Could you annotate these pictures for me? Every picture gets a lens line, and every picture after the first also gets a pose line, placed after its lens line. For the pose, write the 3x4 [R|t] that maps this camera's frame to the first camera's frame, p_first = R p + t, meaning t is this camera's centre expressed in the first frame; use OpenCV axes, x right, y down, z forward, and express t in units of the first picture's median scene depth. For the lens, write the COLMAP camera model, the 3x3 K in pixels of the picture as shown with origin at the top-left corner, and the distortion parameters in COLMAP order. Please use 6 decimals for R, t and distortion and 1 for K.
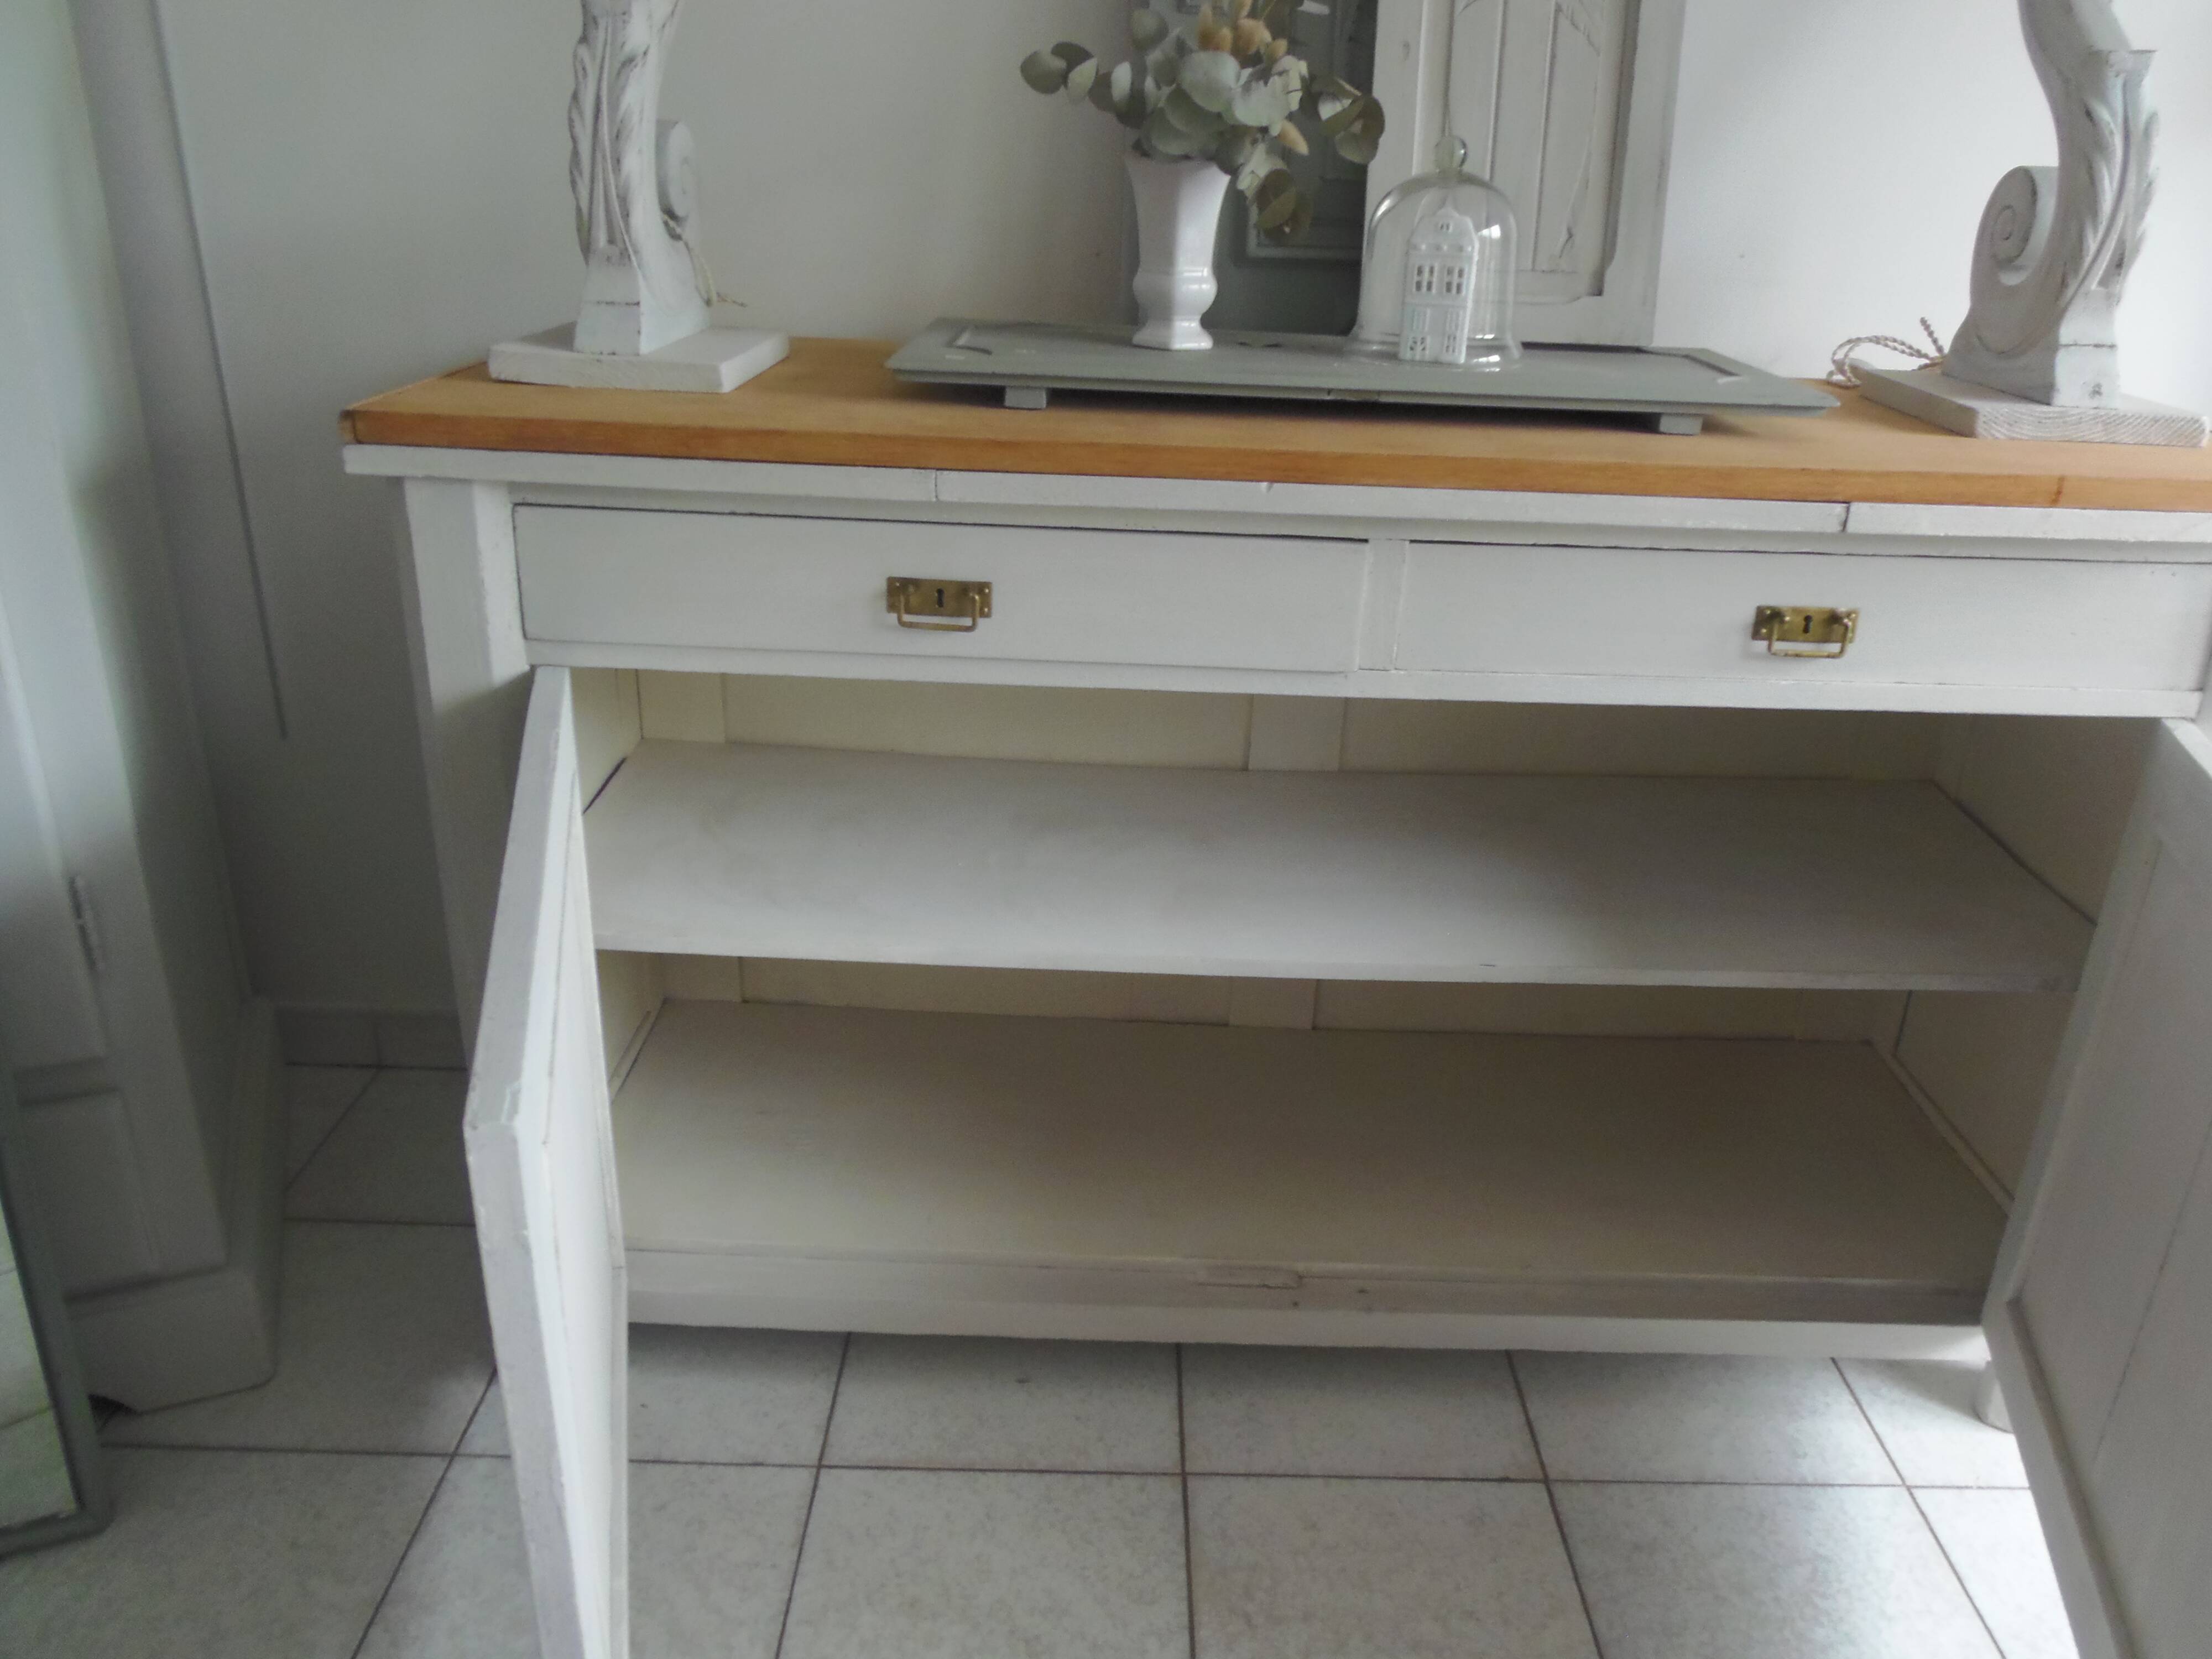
lens RADIAL K [[1629.1, 0, 1125.9], [0, 1629.1, 791.2], [0, 0, 1]] dist [-0.016727, 0.004868]
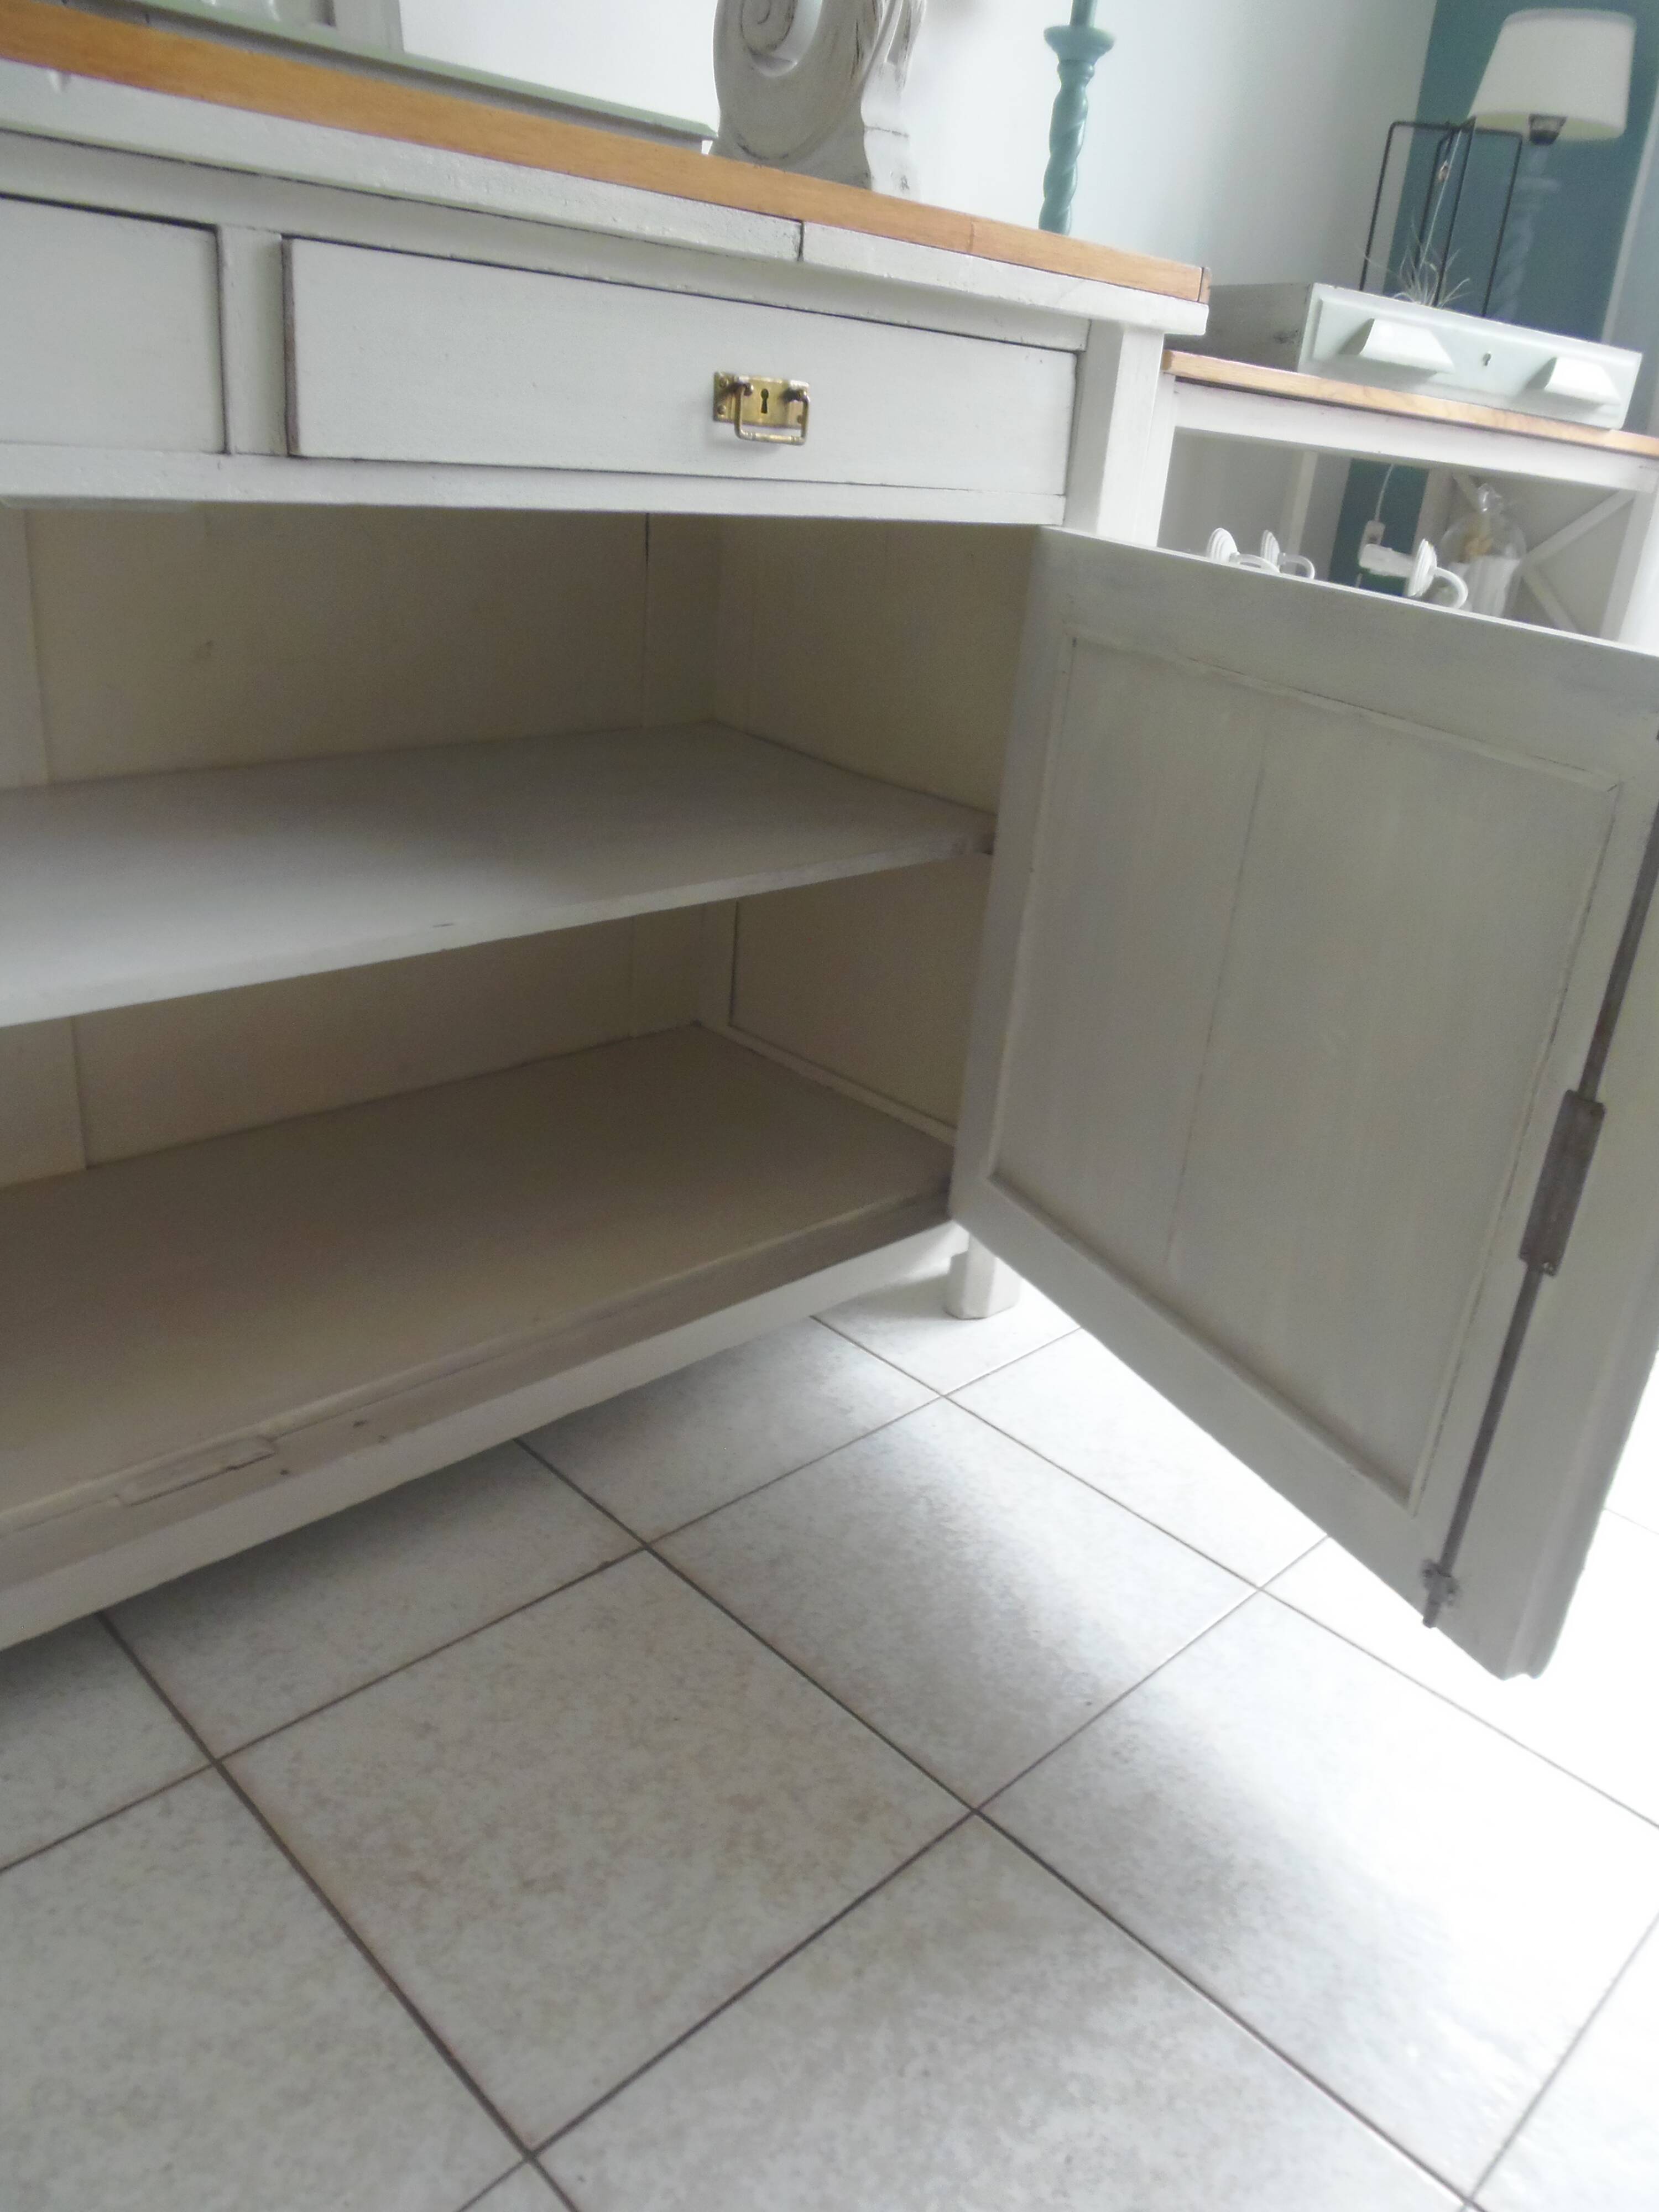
lens RADIAL K [[1629.1, 0, 880.8], [0, 1629.1, 1129.5], [0, 0, 1]] dist [-0.016727, 0.004868]
pose [[0.703402, -0.254307, 0.663742, -0.158924], [0.201947, 0.966825, 0.156417, 0.124495], [-0.681500, 0.024017, 0.731423, 0.333382]]
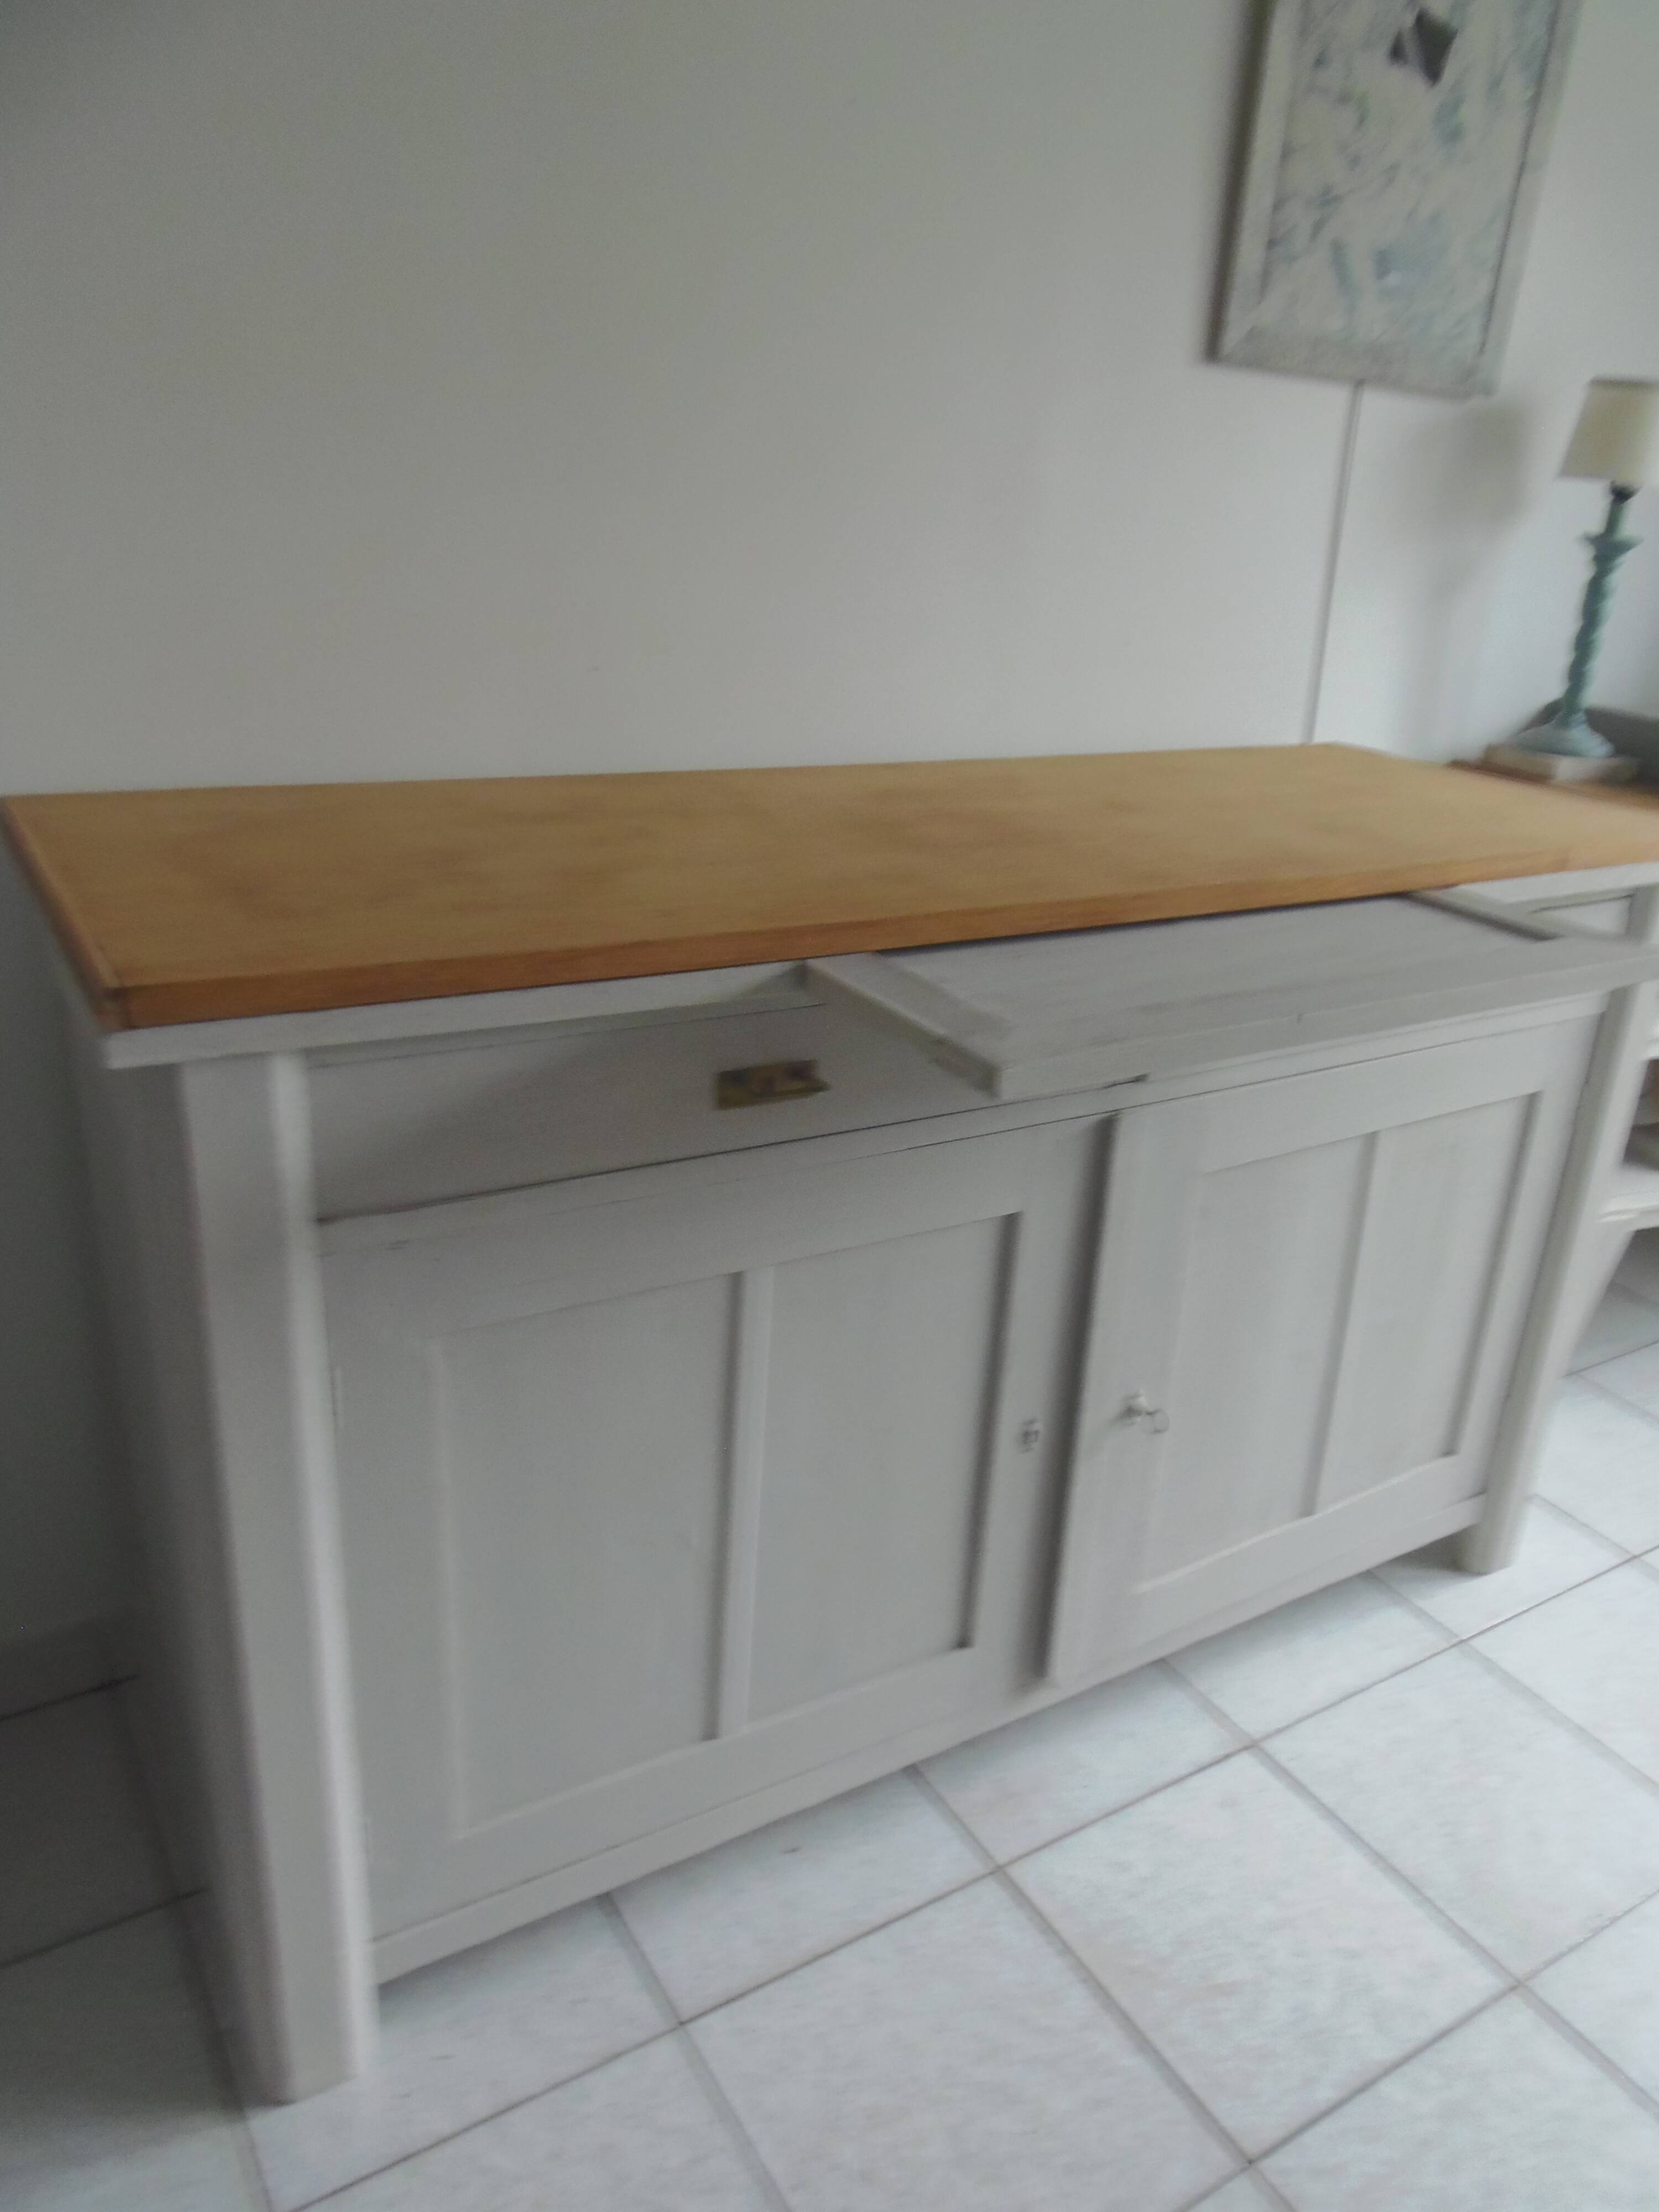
lens RADIAL K [[1629.1, 0, 885.5], [0, 1629.1, 1129.9], [0, 0, 1]] dist [-0.016727, 0.004868]
pose [[0.842308, -0.185836, 0.505948, -0.485530], [0.168117, 0.982436, 0.080968, -0.145781], [-0.512108, 0.016858, 0.858755, 0.151385]]
